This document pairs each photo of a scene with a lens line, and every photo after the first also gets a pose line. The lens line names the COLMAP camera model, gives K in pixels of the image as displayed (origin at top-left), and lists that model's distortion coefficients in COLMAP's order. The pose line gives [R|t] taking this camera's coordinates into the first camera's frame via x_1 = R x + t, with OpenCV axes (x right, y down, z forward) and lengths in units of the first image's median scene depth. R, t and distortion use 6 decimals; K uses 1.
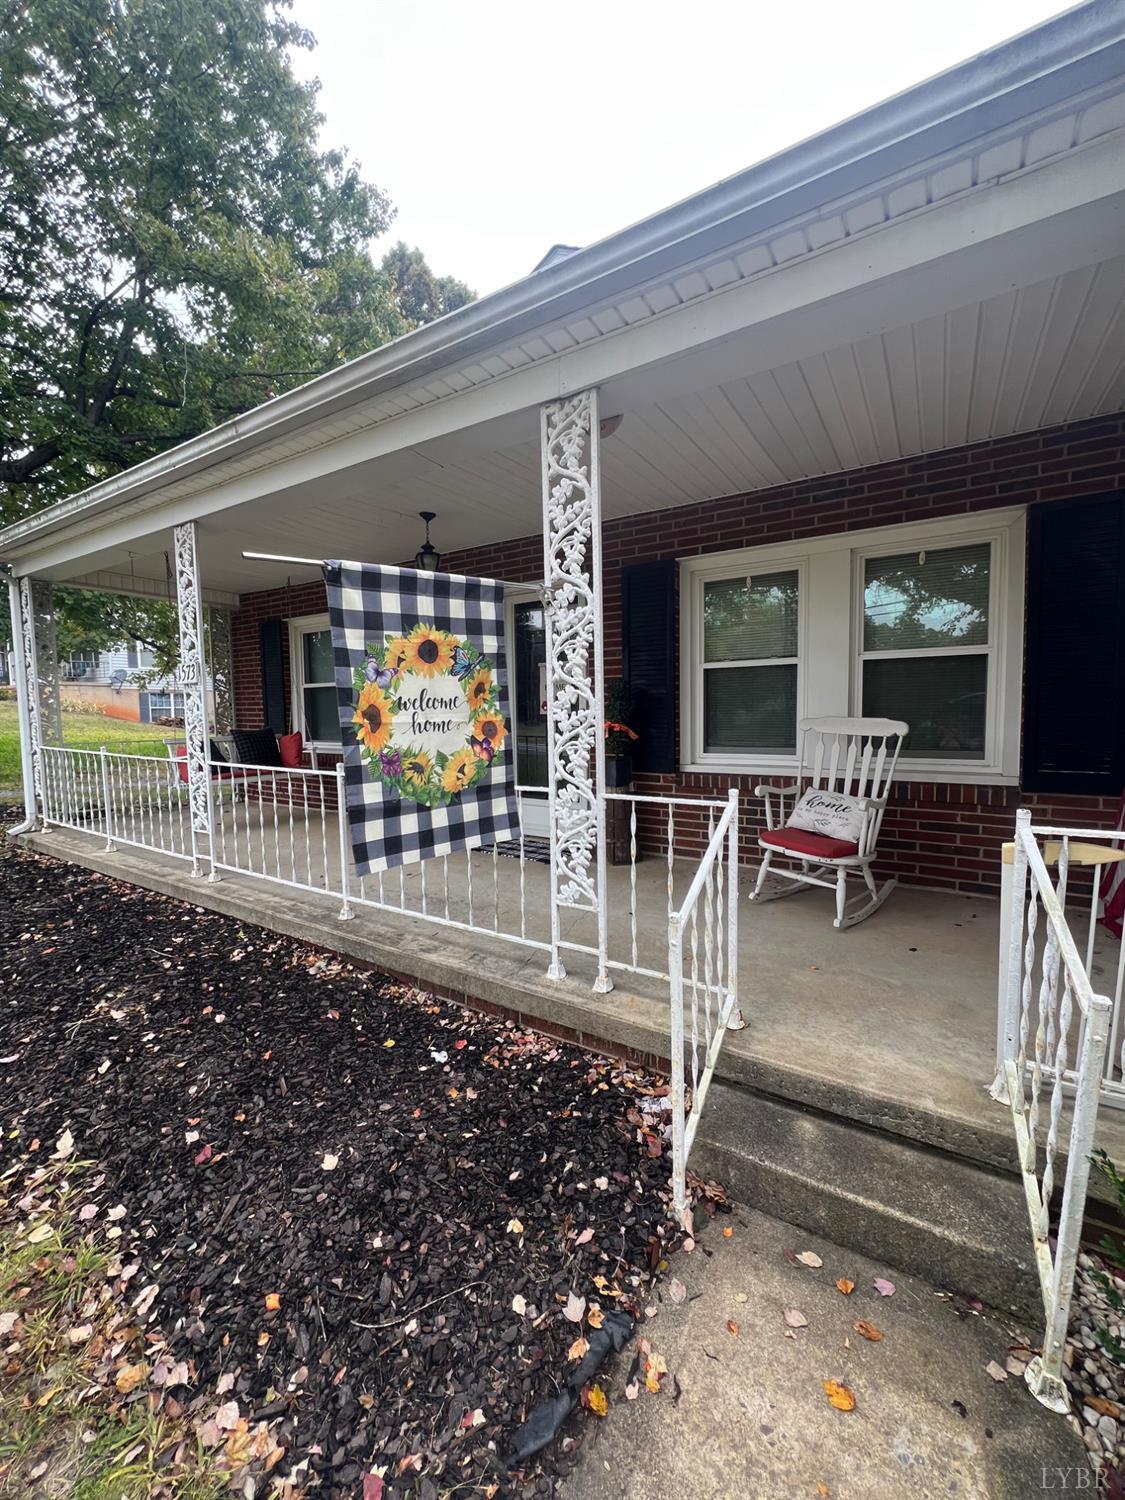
lens RADIAL K [[604.1, 0, 561.6], [0, 604.1, 752.3], [0, 0, 1]] dist [-0.001215, -0.000119]
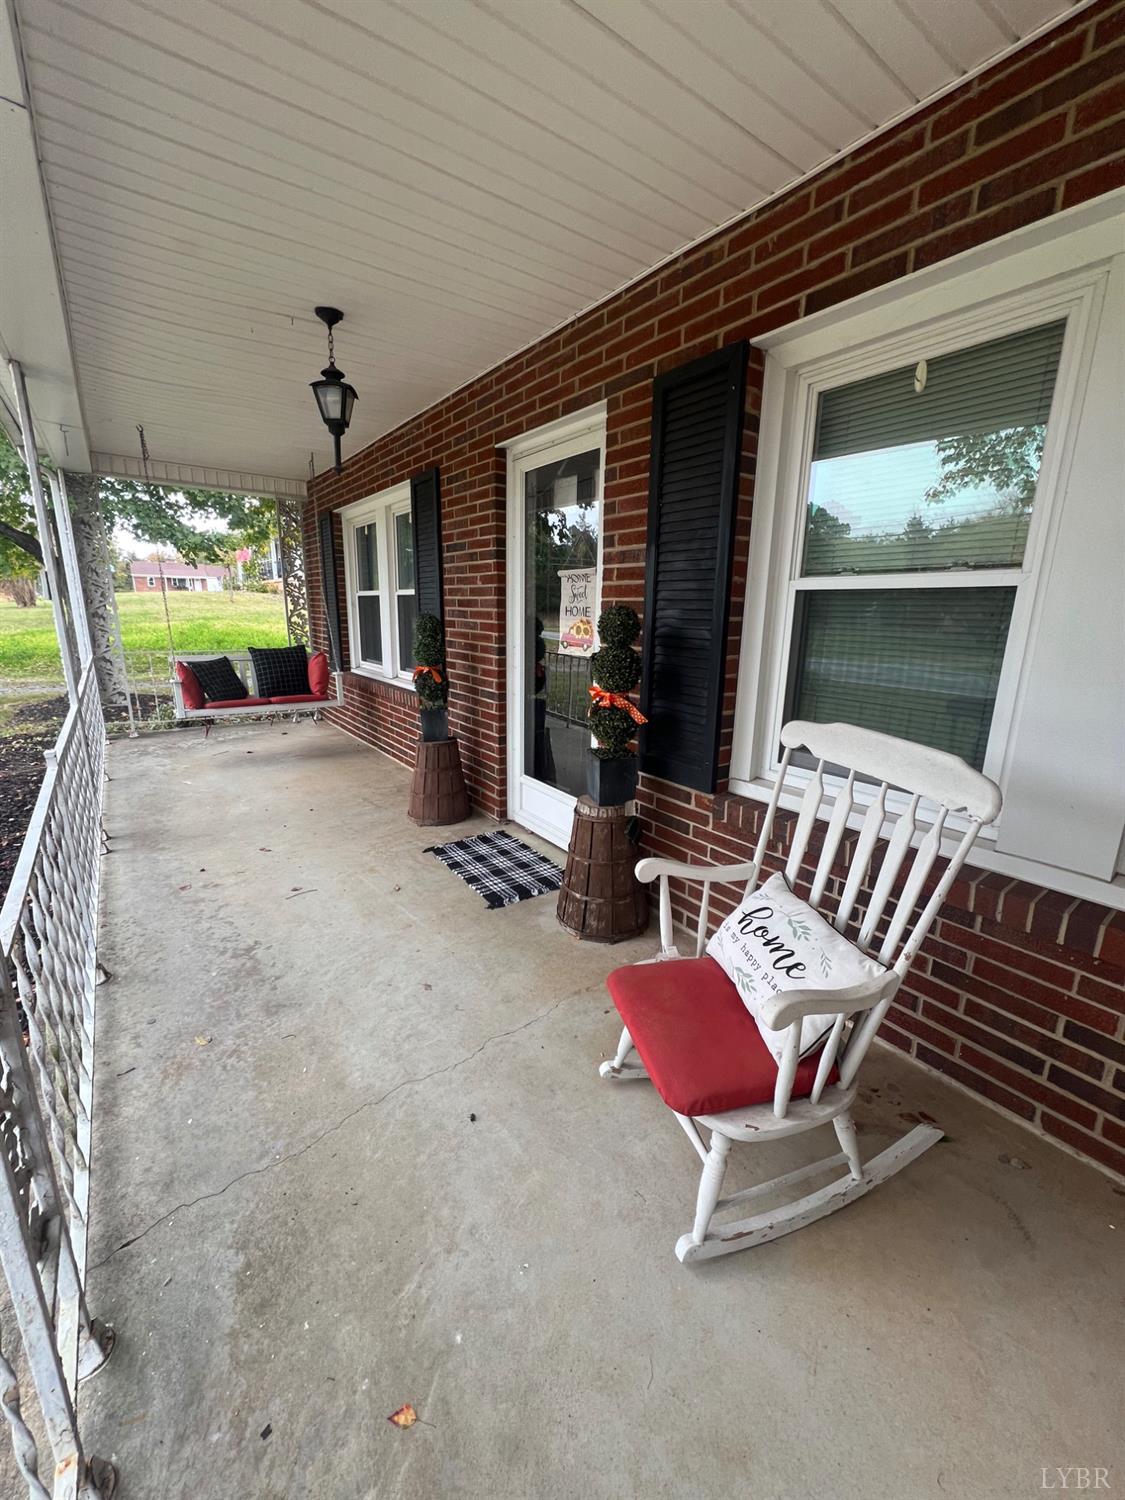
lens RADIAL K [[604.1, 0, 562.0], [0, 604.1, 752.6], [0, 0, 1]] dist [-0.001215, -0.000119]
pose [[0.929054, 0.114483, -0.351785, 0.246294], [-0.055304, 0.983207, 0.173913, -0.085626], [0.365788, -0.142120, 0.919783, 0.478421]]
